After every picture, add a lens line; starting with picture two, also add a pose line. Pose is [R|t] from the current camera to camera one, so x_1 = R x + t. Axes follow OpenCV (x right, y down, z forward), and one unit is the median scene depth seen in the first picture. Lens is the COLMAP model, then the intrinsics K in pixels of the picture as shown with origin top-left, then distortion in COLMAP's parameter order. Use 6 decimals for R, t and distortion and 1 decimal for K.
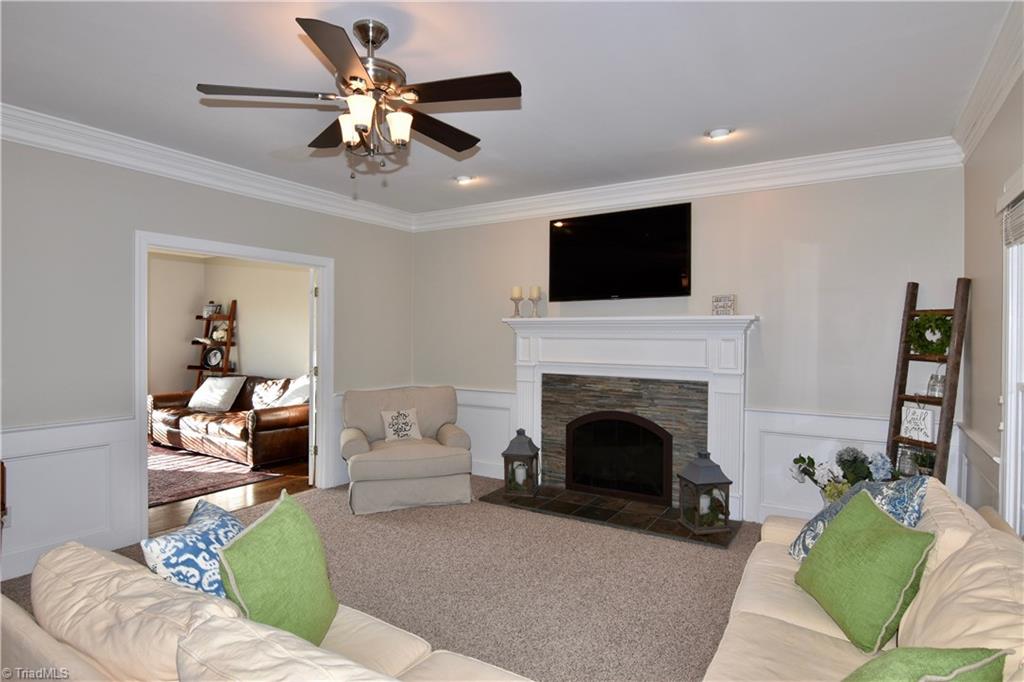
lens RADIAL K [[559.7, 0, 511.4], [0, 559.7, 342.4], [0, 0, 1]] dist [-0.000518, 0.000031]
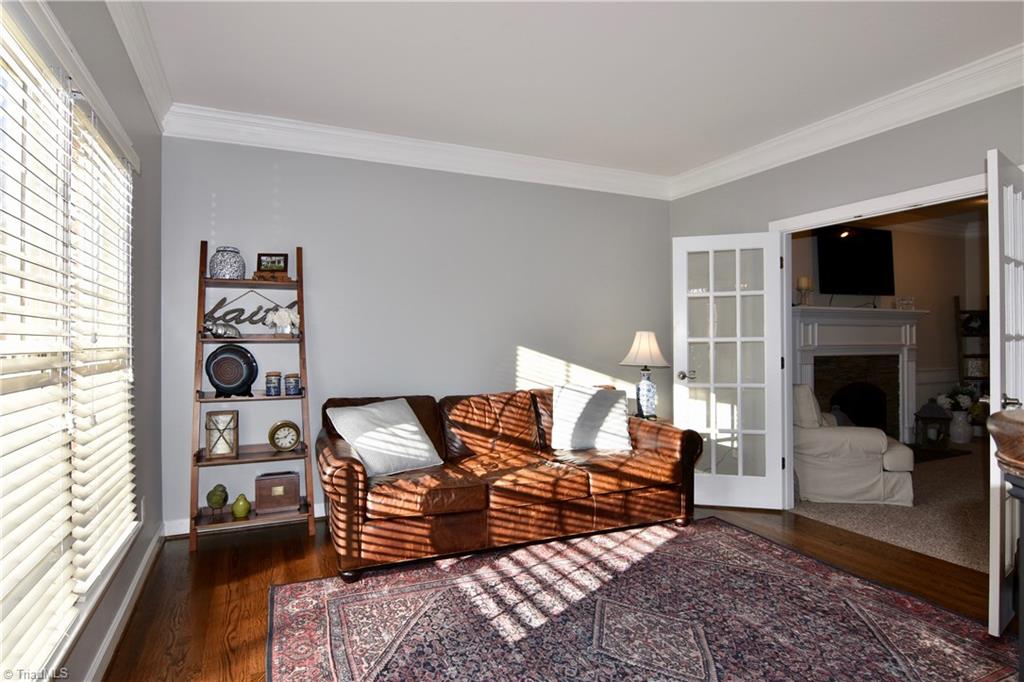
lens RADIAL K [[559.7, 0, 508.0], [0, 559.7, 334.2], [0, 0, 1]] dist [-0.000518, 0.000031]
pose [[0.551389, -0.004655, 0.834235, -0.816966], [0.014642, 0.999884, -0.004098, 0.004148], [-0.834120, 0.014474, 0.551393, 0.582592]]
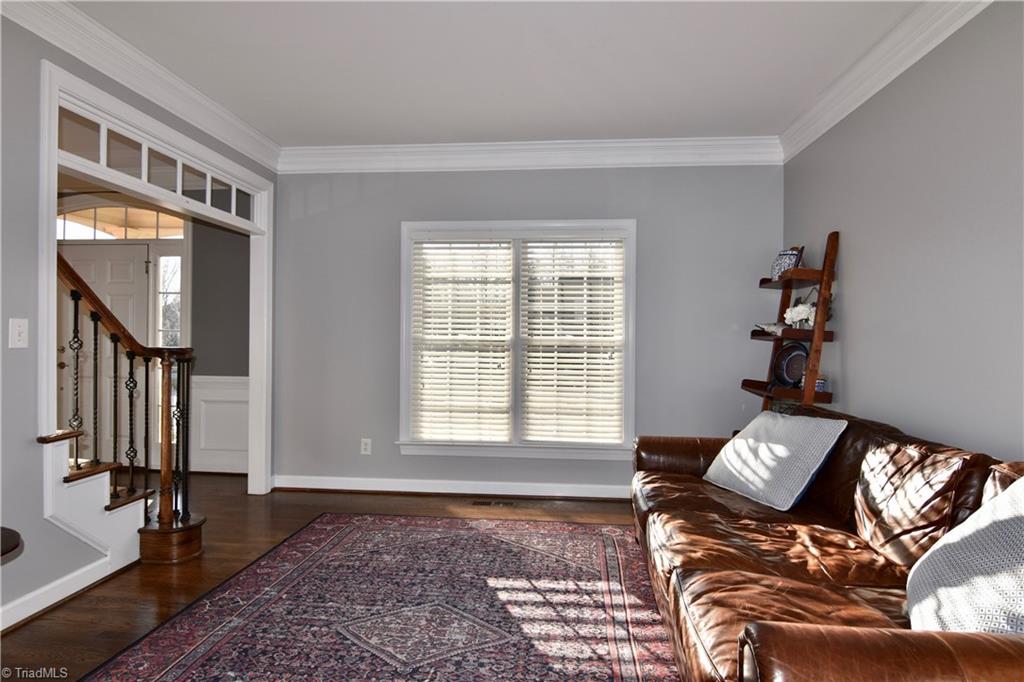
lens RADIAL K [[559.7, 0, 508.7], [0, 559.7, 340.5], [0, 0, 1]] dist [-0.000518, 0.000031]
pose [[0.456073, 0.004973, -0.889929, -0.229931], [-0.015472, 0.999878, -0.002342, 0.011329], [0.889808, 0.014837, 0.456094, 0.590037]]
